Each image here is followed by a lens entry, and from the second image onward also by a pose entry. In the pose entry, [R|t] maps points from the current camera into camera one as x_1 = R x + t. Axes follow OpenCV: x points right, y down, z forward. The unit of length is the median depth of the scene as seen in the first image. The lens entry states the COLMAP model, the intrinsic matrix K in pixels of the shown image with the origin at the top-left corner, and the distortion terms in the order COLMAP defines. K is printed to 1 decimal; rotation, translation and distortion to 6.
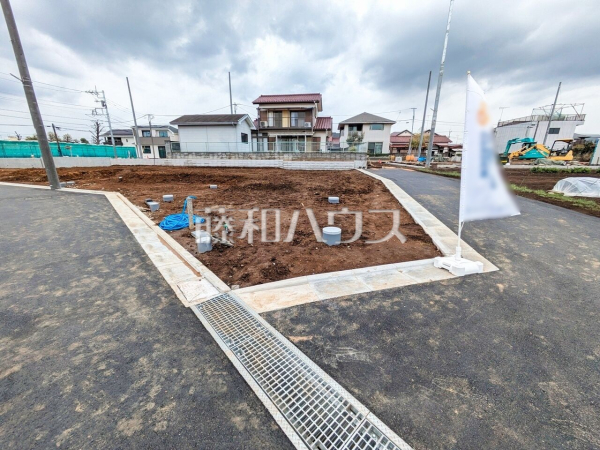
lens RADIAL K [[235.0, 0, 297.7], [0, 235.0, 224.6], [0, 0, 1]] dist [0.001666, 0.000925]
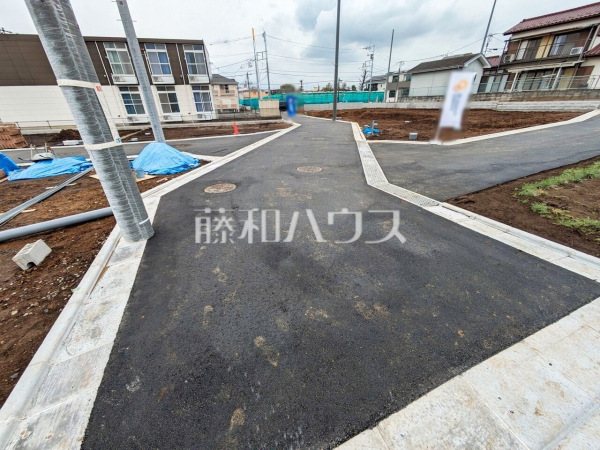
lens RADIAL K [[235.0, 0, 300.2], [0, 235.0, 224.7], [0, 0, 1]] dist [0.001666, 0.000925]
pose [[0.618194, 0.343944, -0.706781, 0.228948], [-0.188158, 0.937793, 0.291788, 0.065822], [0.763173, -0.047395, 0.644454, -0.245359]]
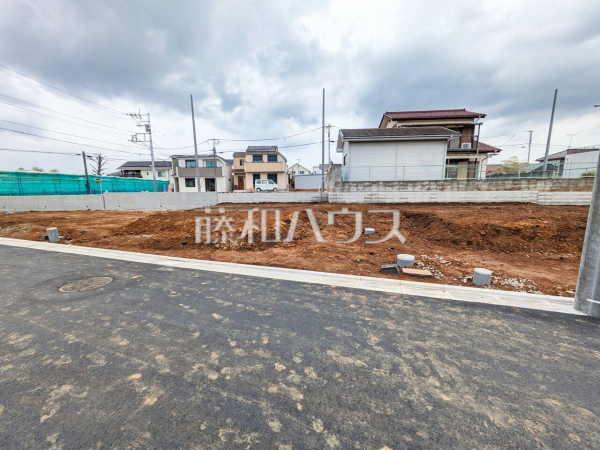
lens RADIAL K [[235.0, 0, 297.4], [0, 235.0, 226.7], [0, 0, 1]] dist [0.001666, 0.000925]
pose [[0.997633, -0.025928, 0.063687, -0.558586], [0.033460, 0.992185, -0.120209, -0.091257], [-0.060072, 0.122056, 0.990704, 0.309982]]
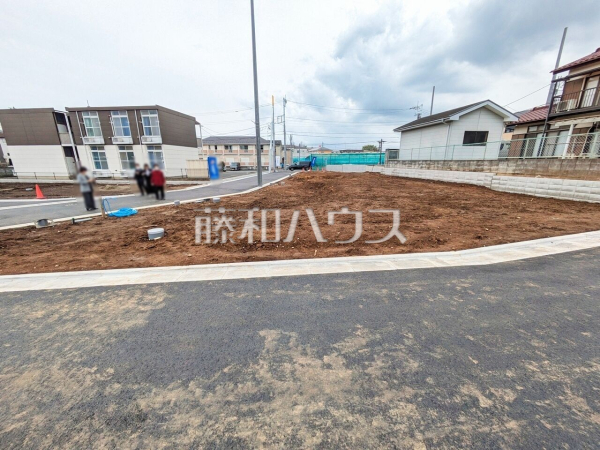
lens RADIAL K [[235.0, 0, 300.2], [0, 235.0, 226.2], [0, 0, 1]] dist [0.001666, 0.000925]
pose [[0.287918, 0.248559, -0.924836, 0.256369], [-0.262578, 0.949209, 0.173364, -0.099566], [0.920954, 0.192927, 0.338560, 0.311804]]
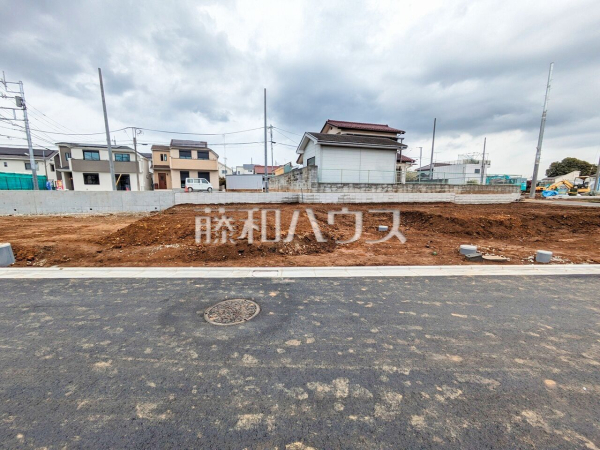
lens RADIAL K [[235.0, 0, 297.1], [0, 235.0, 227.5], [0, 0, 1]] dist [0.001666, 0.000925]
pose [[0.910217, -0.067008, 0.408675, -0.692322], [0.115096, 0.988877, -0.094206, -0.102327], [-0.397817, 0.132785, 0.907805, 0.349571]]
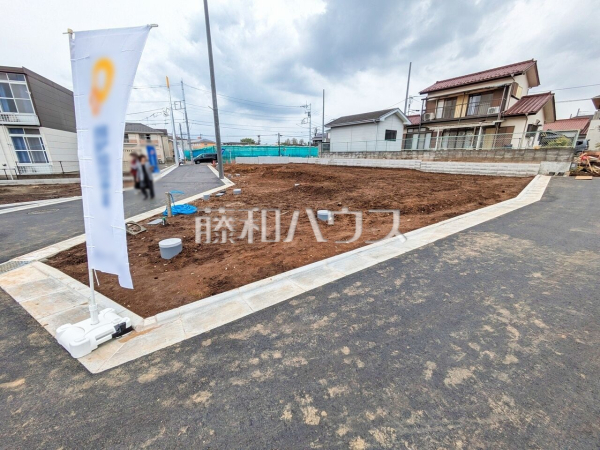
lens RADIAL K [[235.0, 0, 299.1], [0, 235.0, 224.8], [0, 0, 1]] dist [0.001666, 0.000925]
pose [[0.715699, 0.194255, -0.670851, 0.166218], [-0.187564, 0.978714, 0.083298, -0.032735], [0.672752, 0.066211, 0.736900, 0.096890]]
